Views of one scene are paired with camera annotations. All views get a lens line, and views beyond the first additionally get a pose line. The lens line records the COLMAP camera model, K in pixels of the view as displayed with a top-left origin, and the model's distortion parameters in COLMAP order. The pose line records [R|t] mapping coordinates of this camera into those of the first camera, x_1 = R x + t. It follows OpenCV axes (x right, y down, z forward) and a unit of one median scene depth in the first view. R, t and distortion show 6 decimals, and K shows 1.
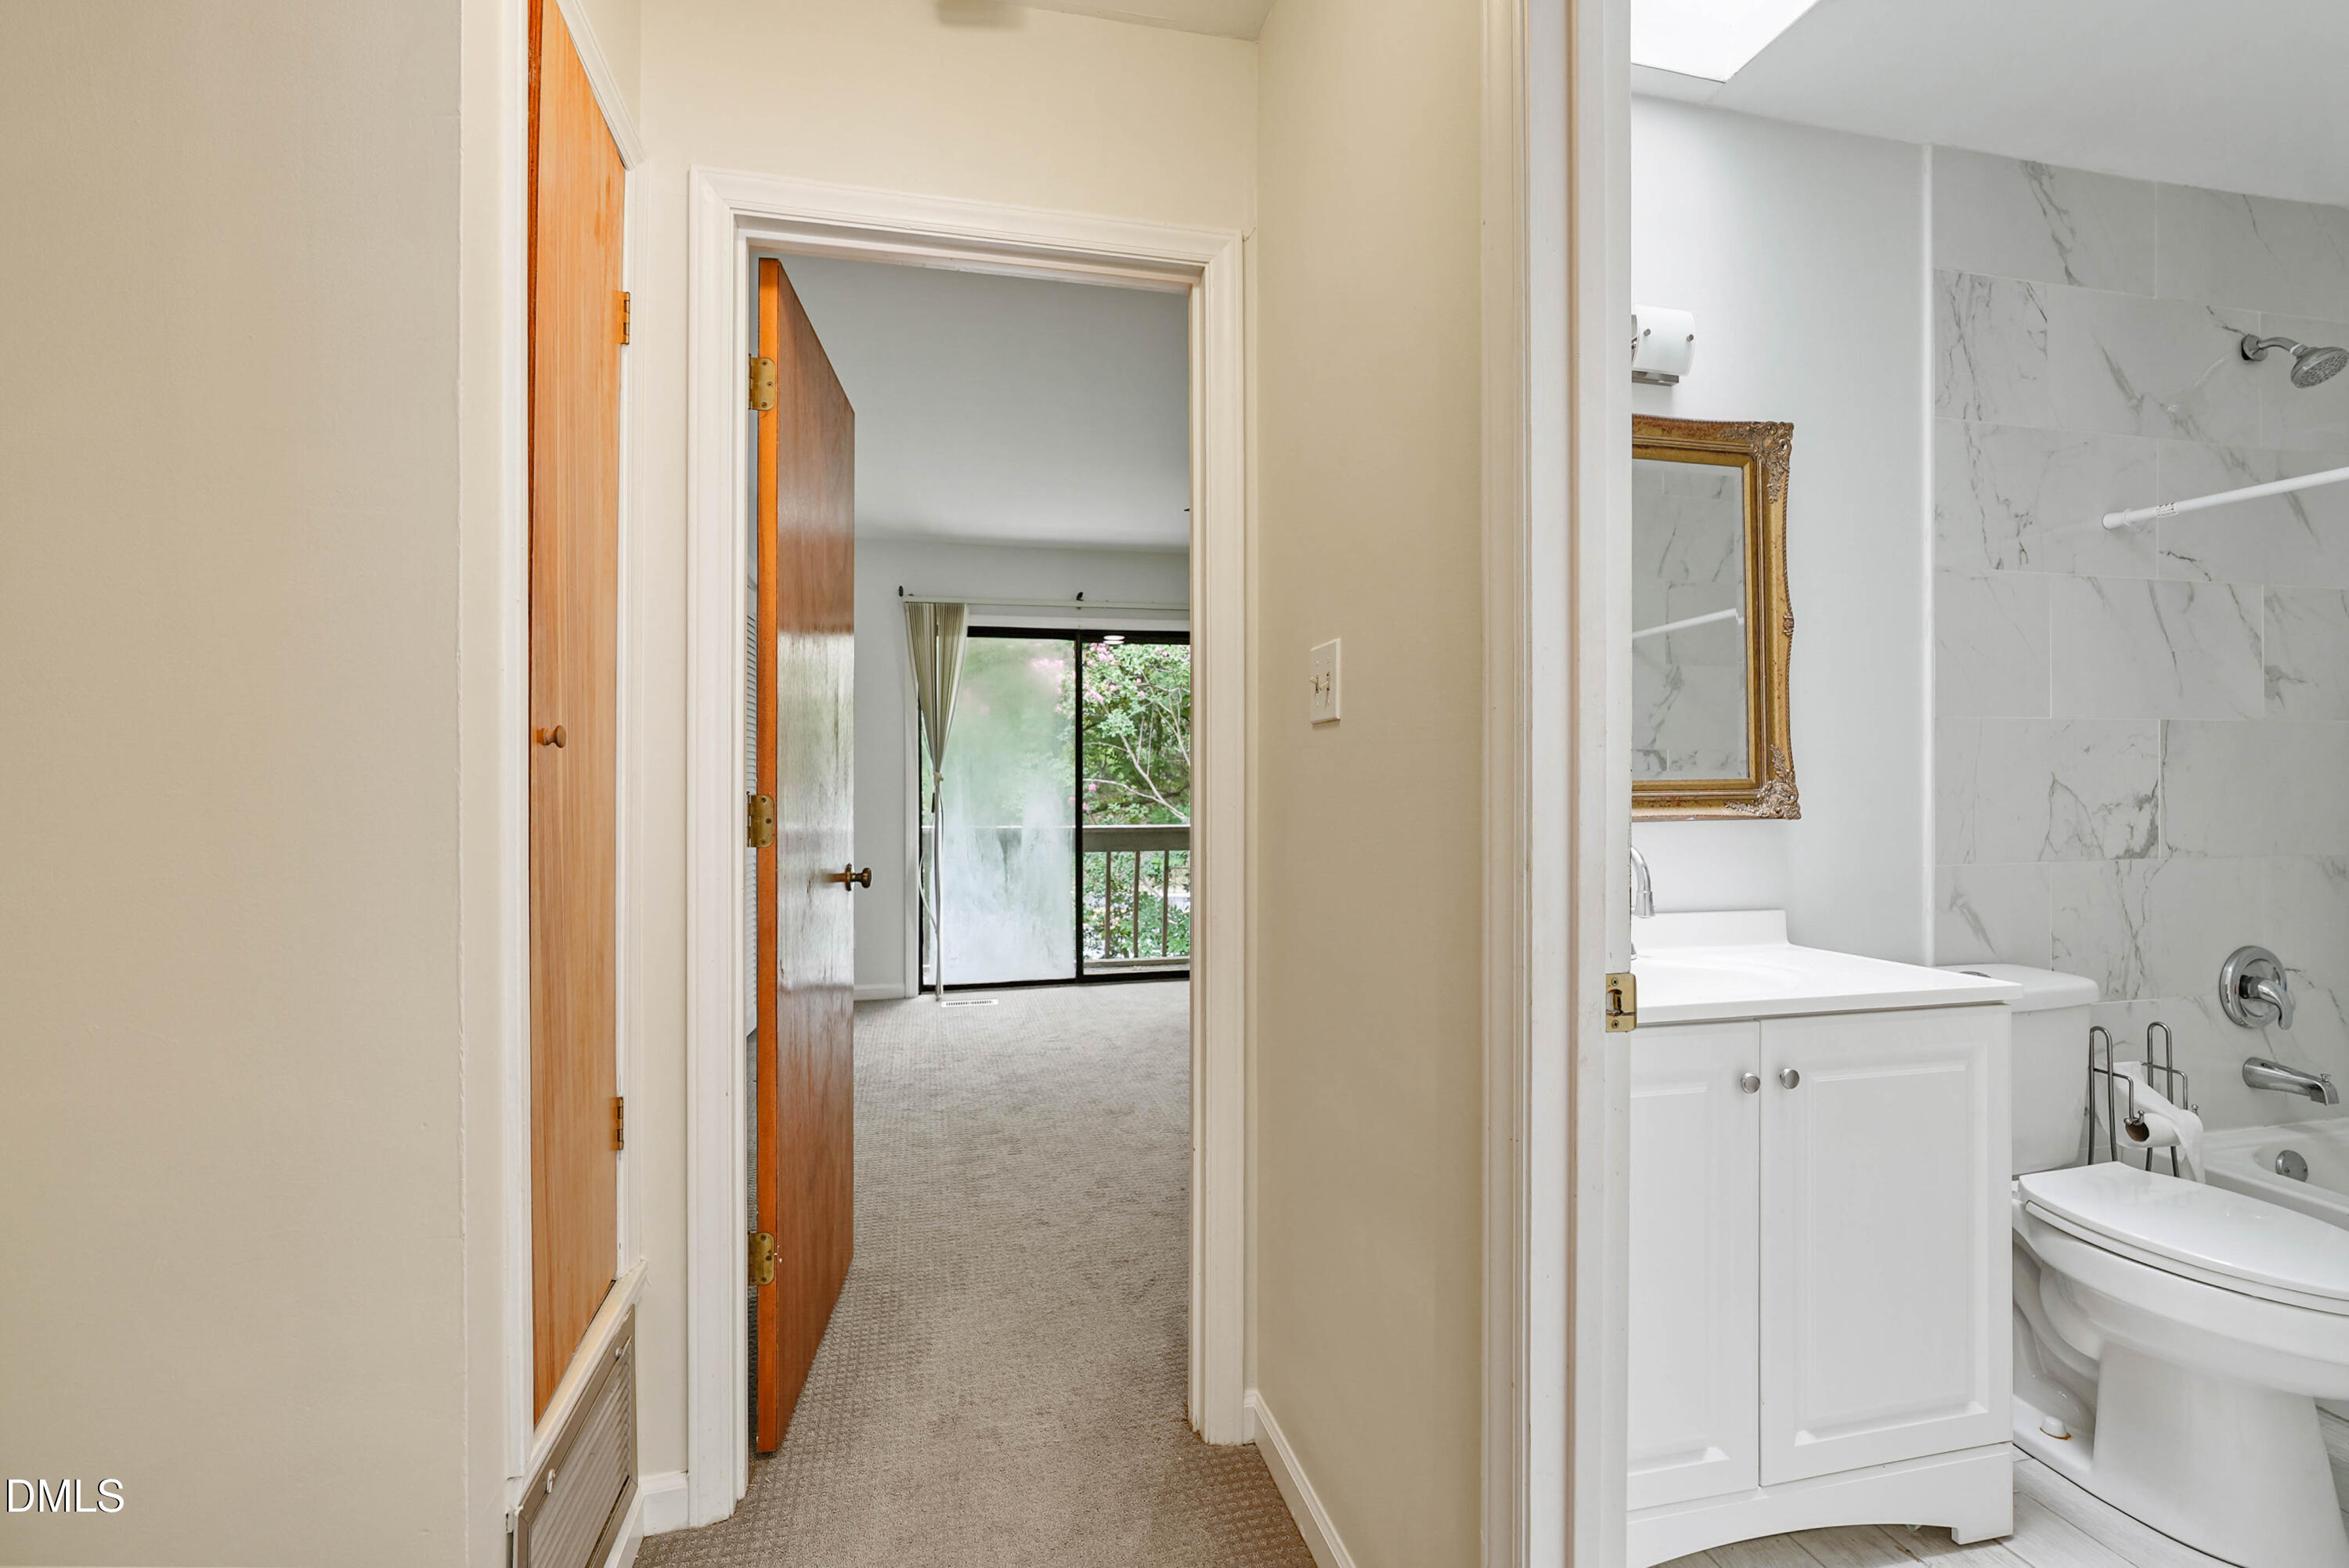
lens RADIAL K [[1064.9, 0, 1172.1], [0, 1064.9, 780.5], [0, 0, 1]] dist [-0.010562, 0.003825]
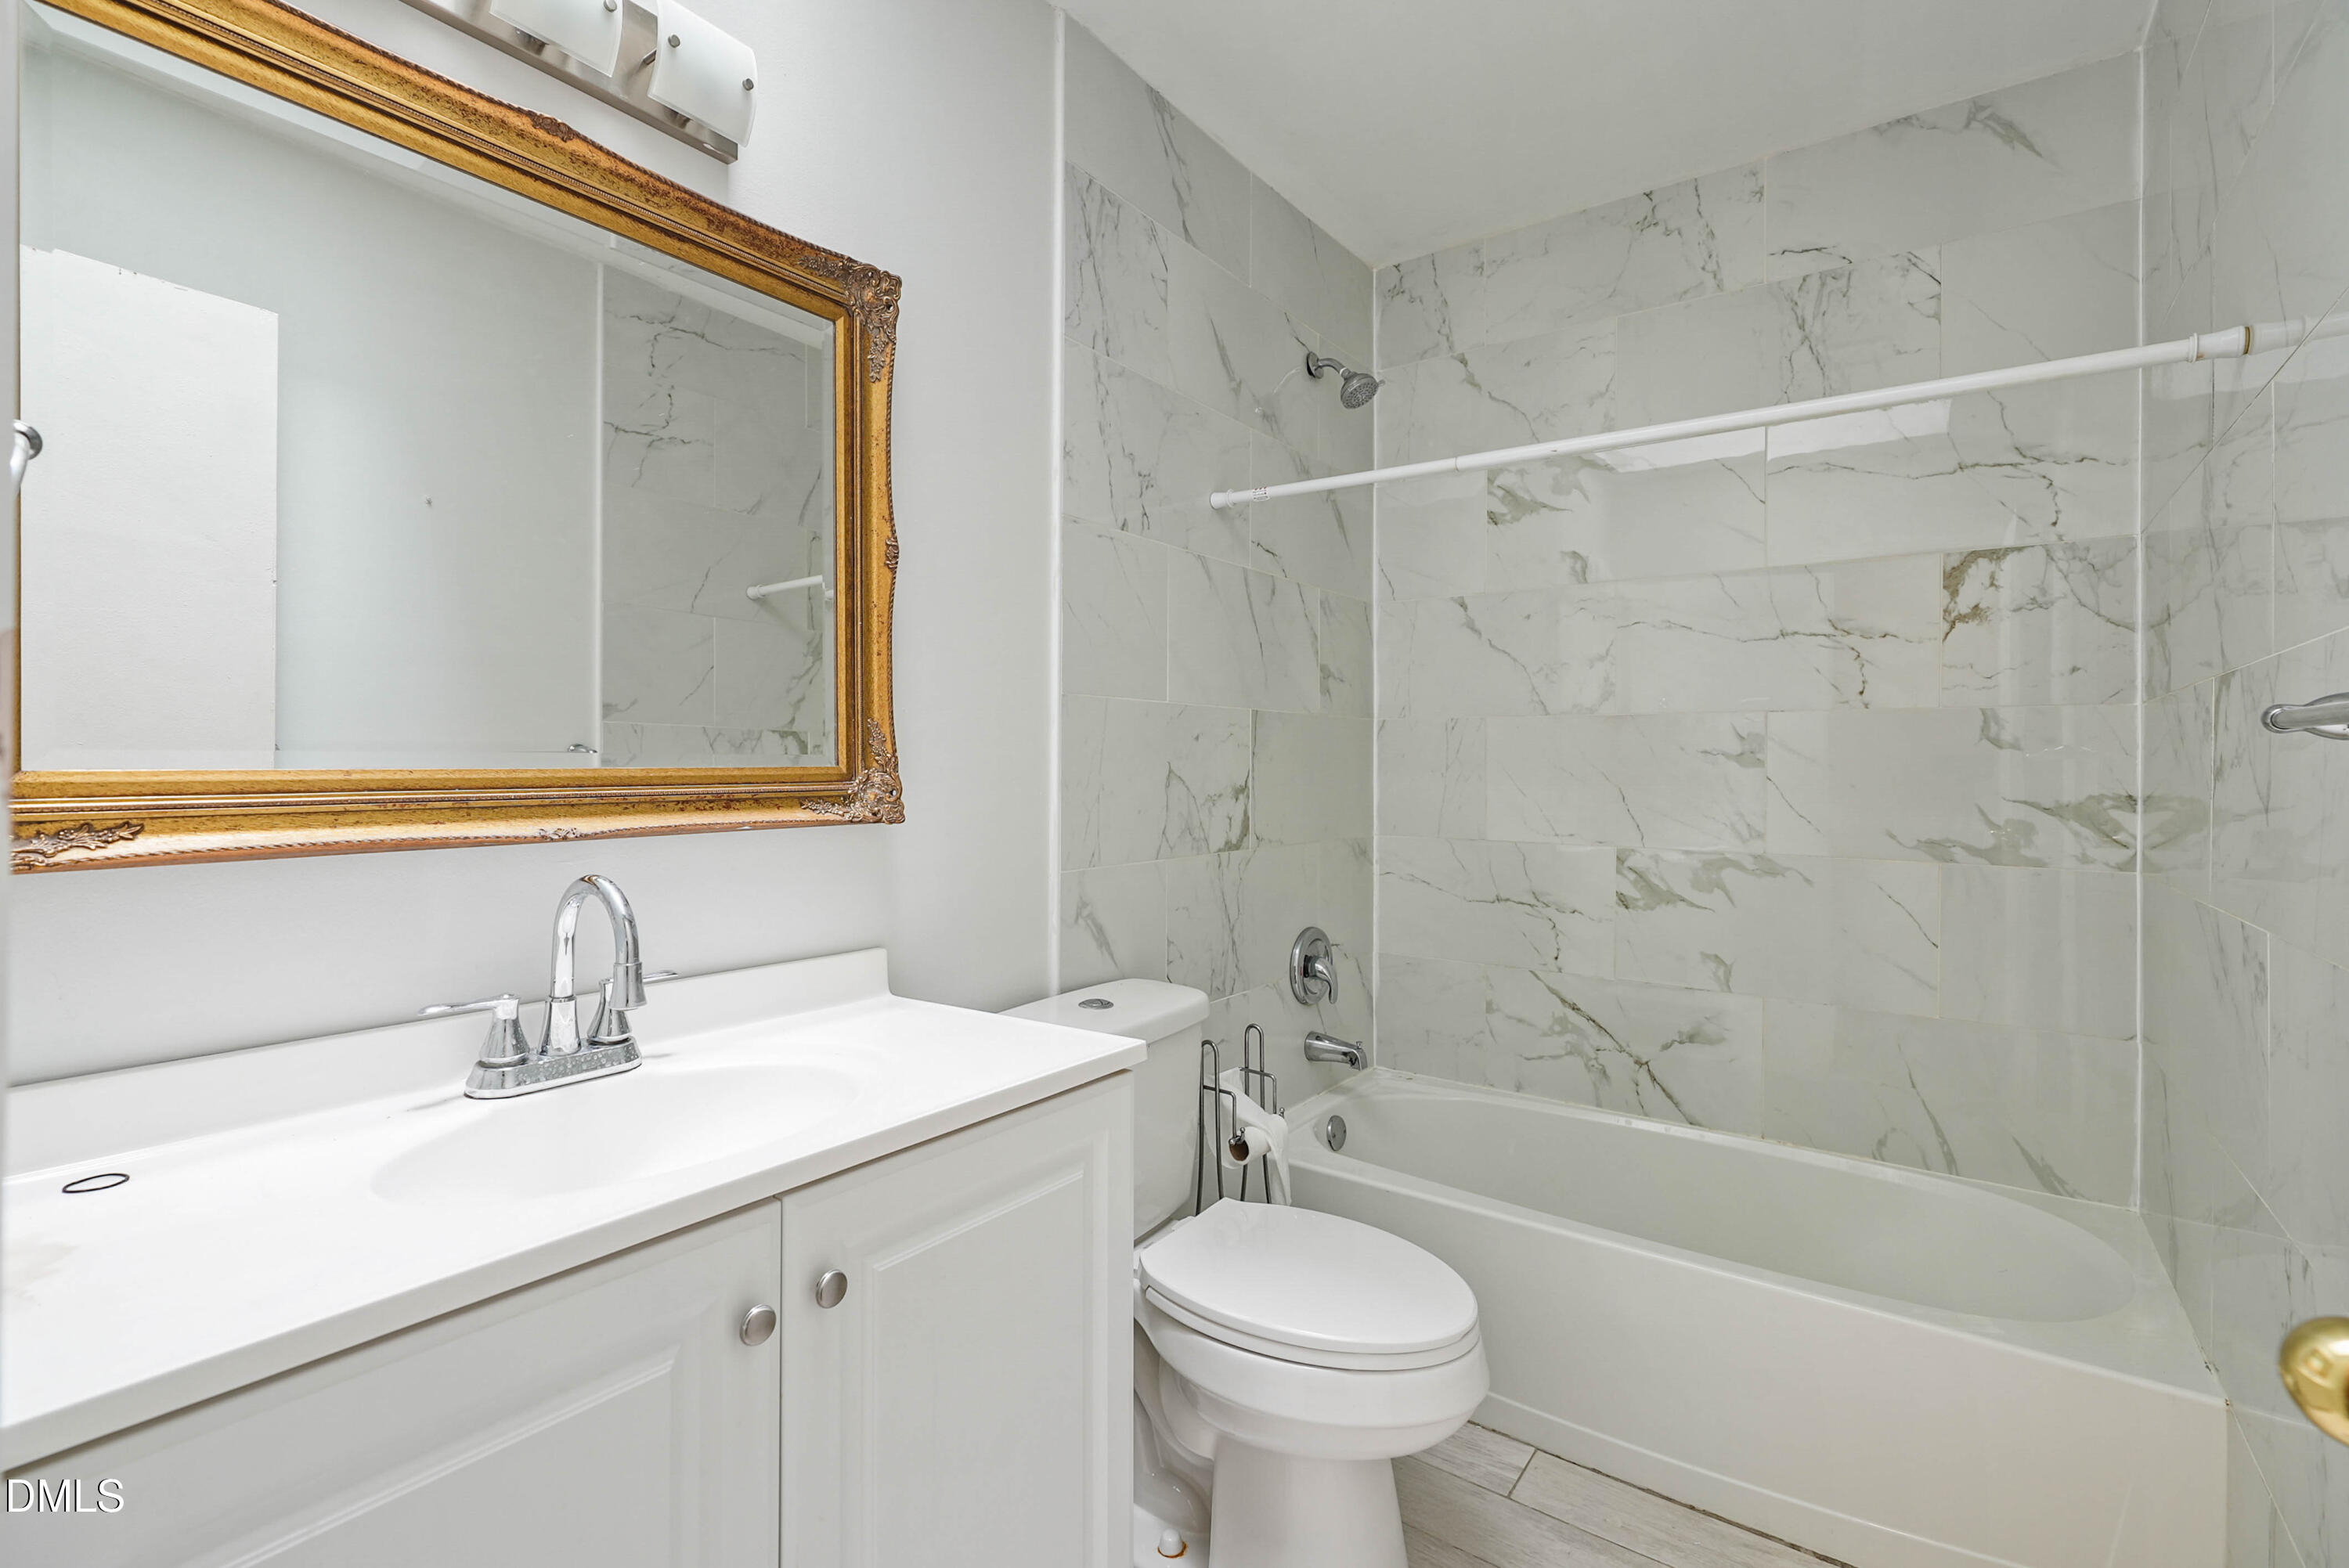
lens RADIAL K [[1064.9, 0, 1167.4], [0, 1064.9, 774.7], [0, 0, 1]] dist [-0.010562, 0.003825]
pose [[0.761734, 0.000868, 0.647889, 0.250693], [-0.006067, 0.999965, 0.005794, -0.001856], [-0.647861, -0.008345, 0.761713, 0.321013]]
